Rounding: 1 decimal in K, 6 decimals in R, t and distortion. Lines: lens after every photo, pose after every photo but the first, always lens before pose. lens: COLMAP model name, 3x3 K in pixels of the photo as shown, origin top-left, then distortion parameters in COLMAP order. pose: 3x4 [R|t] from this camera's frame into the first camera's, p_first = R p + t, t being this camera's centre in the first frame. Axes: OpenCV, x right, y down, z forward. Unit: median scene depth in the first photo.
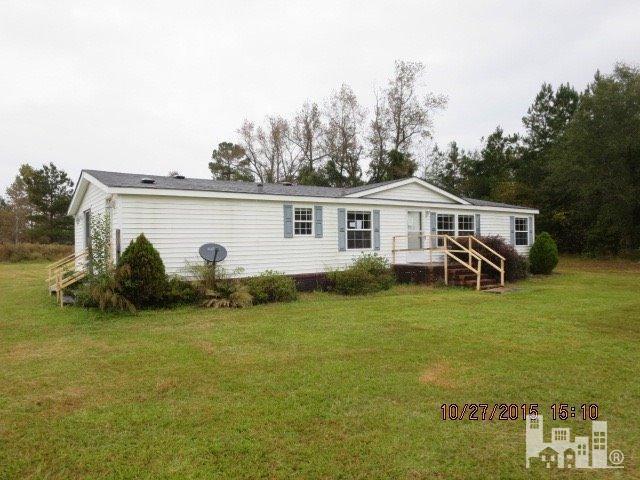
lens RADIAL K [[451.8, 0, 318.7], [0, 451.8, 240.5], [0, 0, 1]] dist [-0.040868, 0.003508]
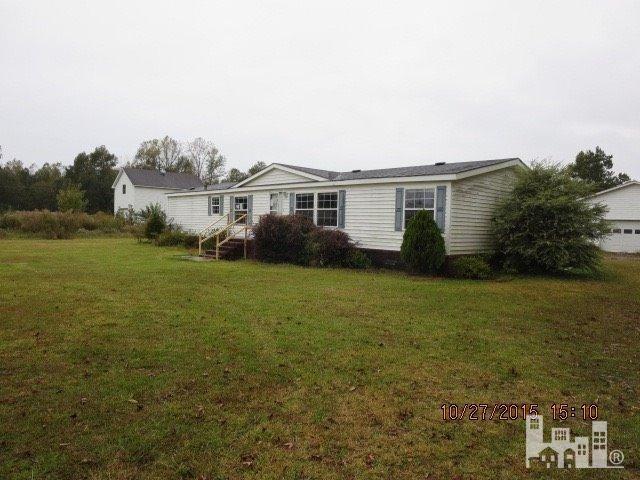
lens RADIAL K [[451.8, 0, 320.8], [0, 451.8, 241.1], [0, 0, 1]] dist [-0.040868, 0.003508]
pose [[0.159609, 0.058536, -0.985443, 1.487797], [-0.017350, 0.998253, 0.056487, -0.010920], [0.987028, 0.008082, 0.160345, 1.003817]]
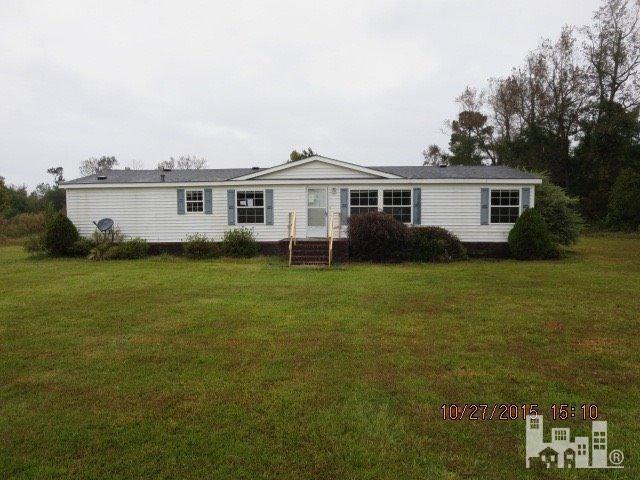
lens RADIAL K [[310.5, 0, 319.6], [0, 310.5, 236.7], [0, 0, 1]] dist [-0.022087, 0.000001]
pose [[0.791245, 0.046050, -0.609763, 0.715895], [-0.003111, 0.997451, 0.071293, -0.005171], [0.611492, -0.054513, 0.789371, 0.461568]]
